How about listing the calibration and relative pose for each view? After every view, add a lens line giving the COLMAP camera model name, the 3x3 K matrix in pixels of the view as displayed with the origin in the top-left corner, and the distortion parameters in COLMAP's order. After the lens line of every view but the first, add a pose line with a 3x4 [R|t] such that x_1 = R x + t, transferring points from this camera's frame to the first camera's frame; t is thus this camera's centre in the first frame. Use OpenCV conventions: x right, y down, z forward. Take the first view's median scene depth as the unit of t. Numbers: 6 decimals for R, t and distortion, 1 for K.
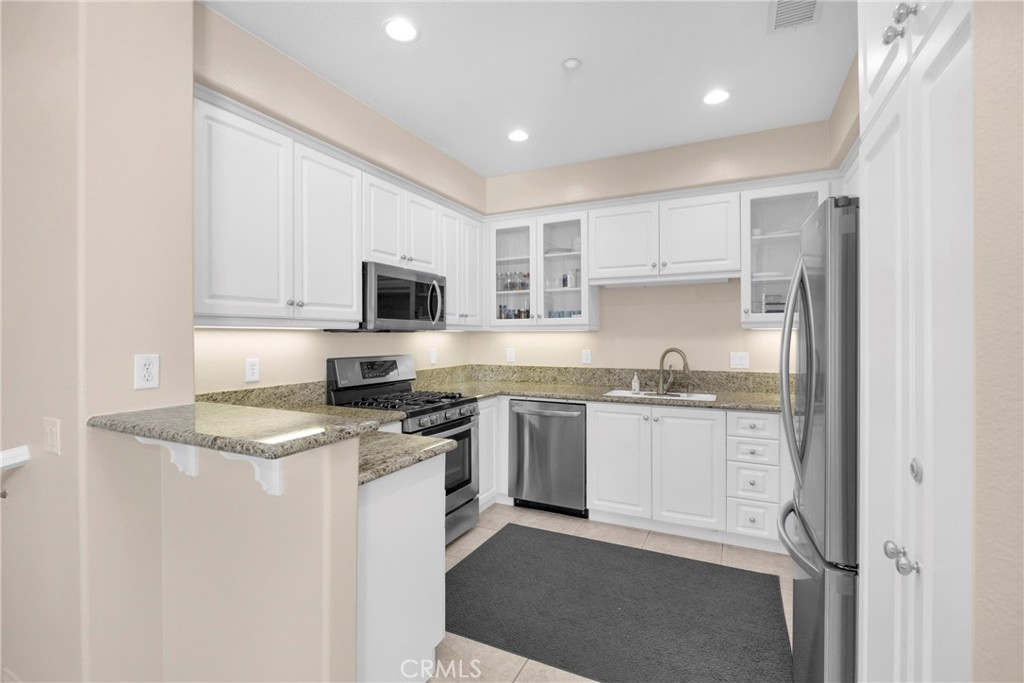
lens RADIAL K [[452.2, 0, 501.7], [0, 452.2, 339.1], [0, 0, 1]] dist [-0.010740, 0.000794]
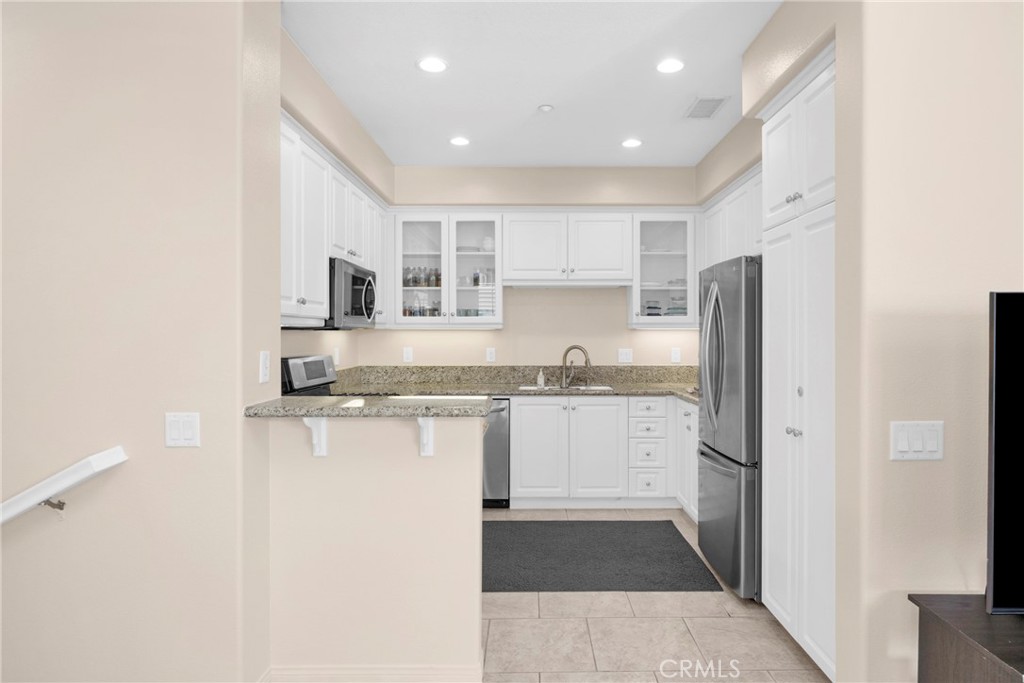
lens RADIAL K [[605.9, 0, 518.7], [0, 605.9, 338.6], [0, 0, 1]] dist [-0.001362, 0.002892]
pose [[0.894428, -0.001076, 0.447211, -0.435288], [0.001490, 0.999999, -0.000574, 0.003680], [-0.447209, 0.001180, 0.894429, -0.284075]]
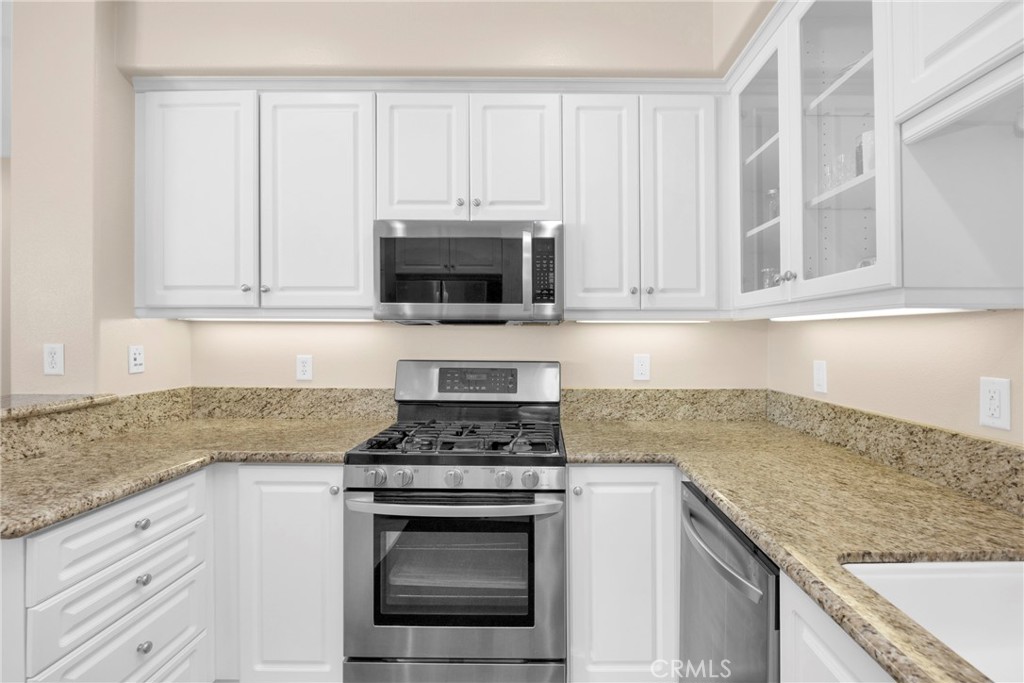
lens RADIAL K [[486.8, 0, 550.5], [0, 486.8, 327.4], [0, 0, 1]] dist [-0.012603, 0.002089]
pose [[0.469773, -0.006371, -0.882764, 0.393751], [-0.010826, 0.999857, -0.012978, -0.002303], [0.882721, 0.015654, 0.469637, 0.734336]]
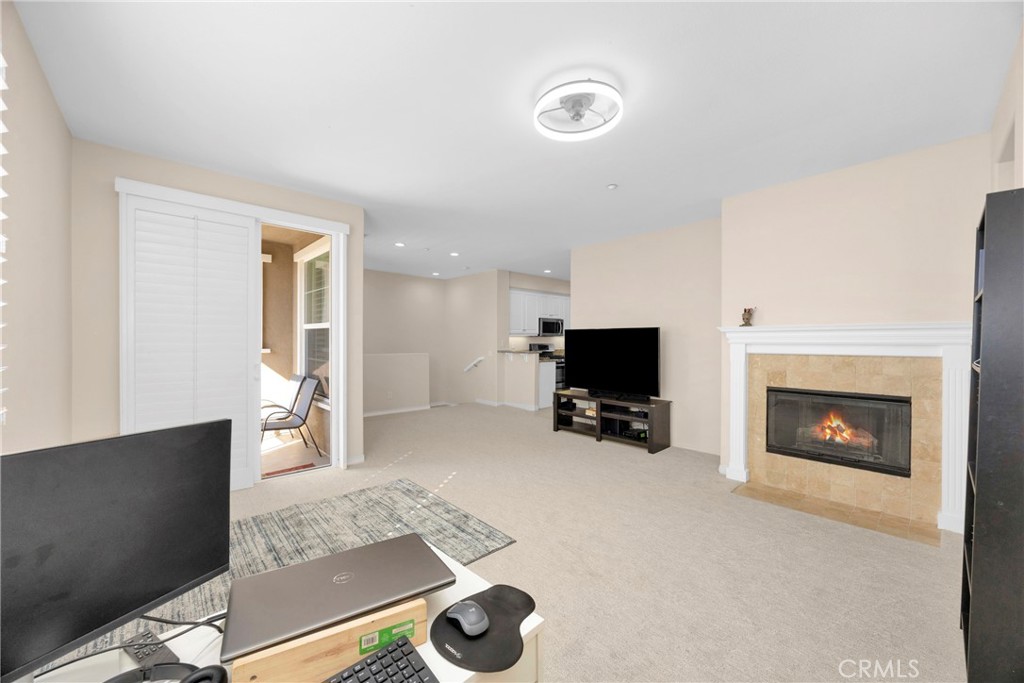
lens RADIAL K [[391.1, 0, 510.6], [0, 391.1, 343.2], [0, 0, 1]] dist [-0.007562, 0.000807]
pose [[0.934818, 0.008859, -0.355018, 0.523202], [-0.007771, 0.999960, 0.004492, 0.022062], [0.355043, -0.001441, 0.934849, -1.772303]]
